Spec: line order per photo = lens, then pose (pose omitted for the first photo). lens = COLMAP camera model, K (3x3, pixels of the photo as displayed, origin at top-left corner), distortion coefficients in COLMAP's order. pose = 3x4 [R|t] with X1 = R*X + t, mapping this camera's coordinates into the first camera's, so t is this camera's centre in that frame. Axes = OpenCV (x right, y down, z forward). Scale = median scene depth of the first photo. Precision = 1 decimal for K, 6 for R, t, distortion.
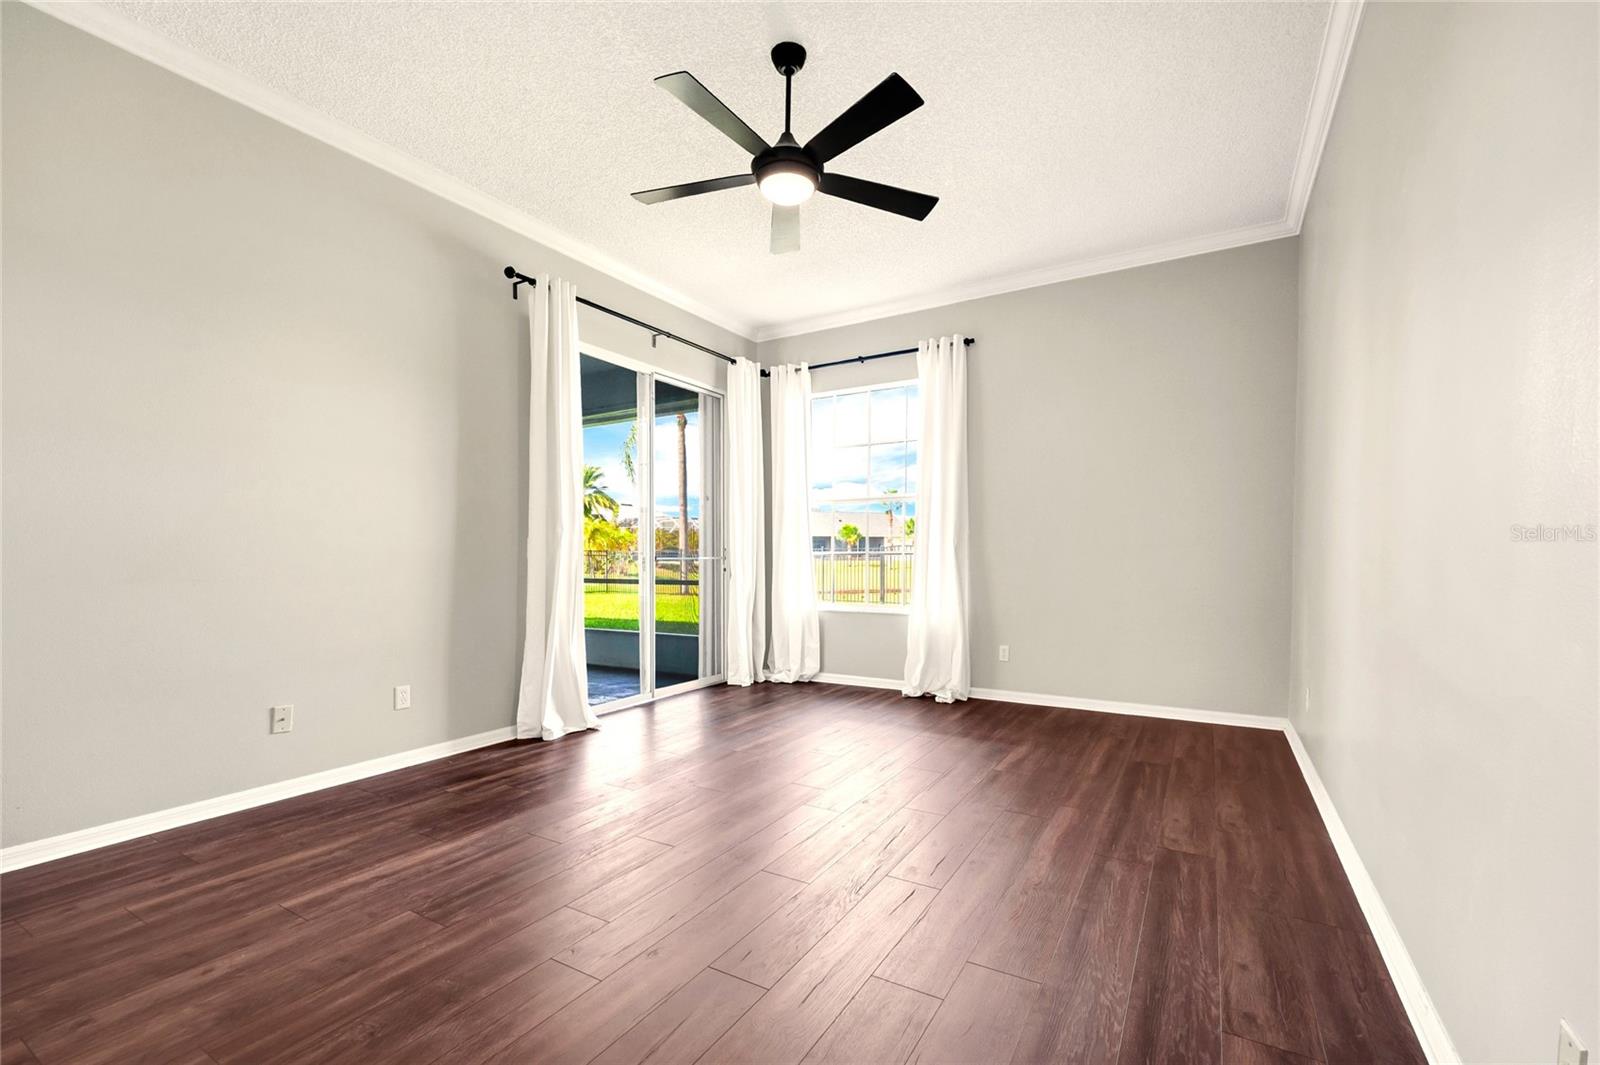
lens RADIAL K [[670.4, 0, 806.1], [0, 670.4, 531.4], [0, 0, 1]] dist [0.000353, 0.000041]
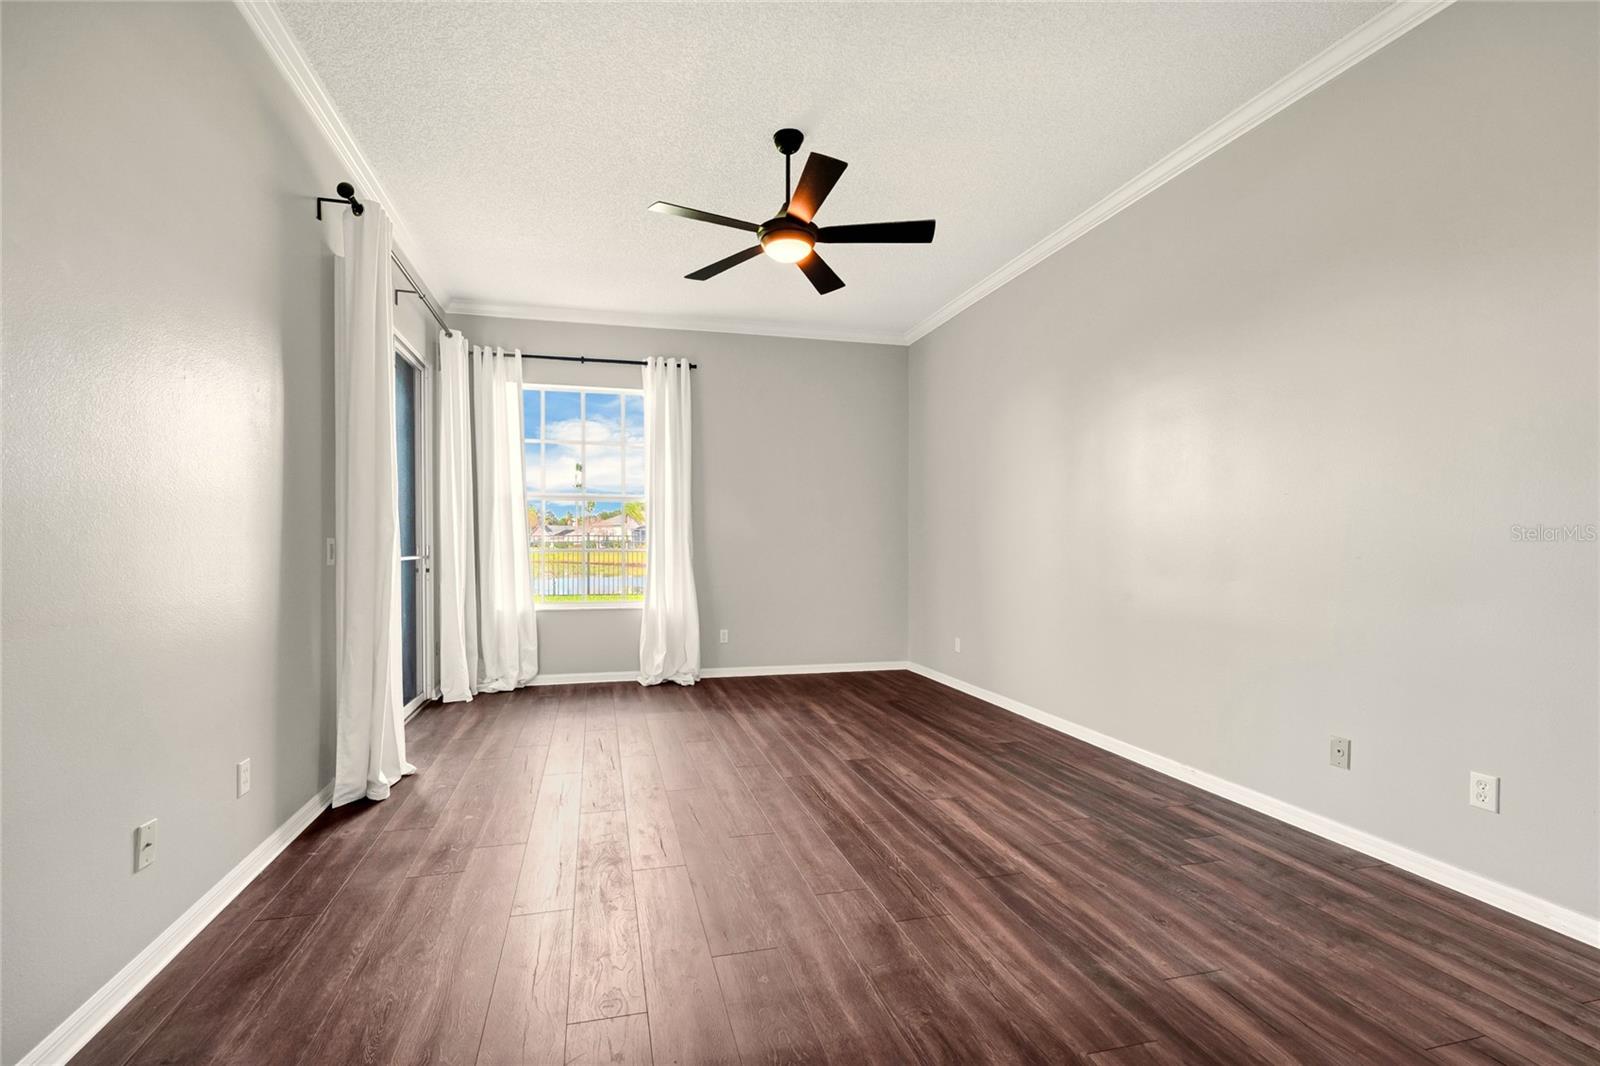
lens RADIAL K [[632.9, 0, 799.0], [0, 632.9, 502.9], [0, 0, 1]] dist [0.000347, 0.000000]
pose [[0.736478, 0.048591, 0.674715, -0.360386], [-0.028725, 0.998764, -0.040574, -0.011387], [-0.675852, 0.010501, 0.736963, 0.082355]]
